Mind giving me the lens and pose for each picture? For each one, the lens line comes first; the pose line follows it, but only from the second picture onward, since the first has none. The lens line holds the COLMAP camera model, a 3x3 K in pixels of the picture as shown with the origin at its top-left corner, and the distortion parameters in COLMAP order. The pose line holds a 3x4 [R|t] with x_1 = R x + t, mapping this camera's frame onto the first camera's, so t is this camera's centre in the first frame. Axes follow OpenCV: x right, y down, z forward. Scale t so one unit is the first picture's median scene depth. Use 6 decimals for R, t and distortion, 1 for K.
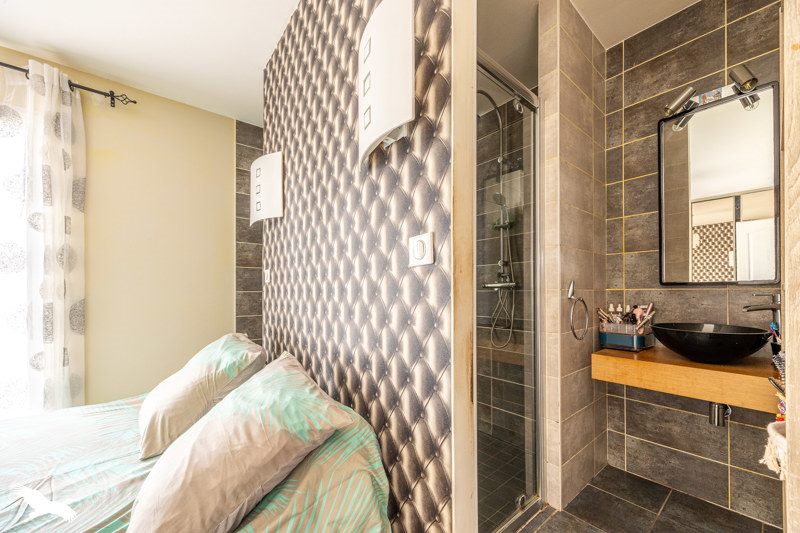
lens RADIAL K [[307.3, 0, 402.7], [0, 307.3, 290.9], [0, 0, 1]] dist [0.000973, -0.000334]
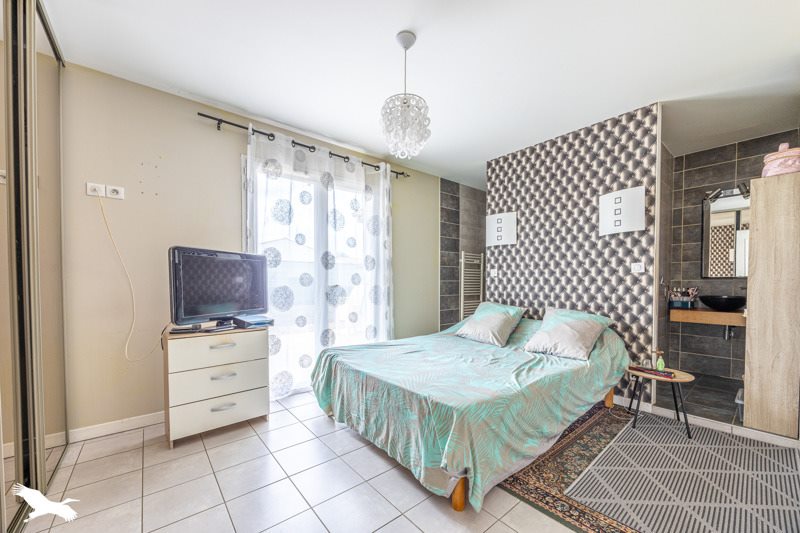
lens RADIAL K [[307.3, 0, 402.5], [0, 307.3, 289.1], [0, 0, 1]] dist [0.000973, -0.000334]
pose [[0.999988, 0.002756, 0.004130, -1.330151], [-0.002877, 0.999556, 0.029656, -0.000793], [-0.004047, -0.029667, 0.999552, -1.202705]]
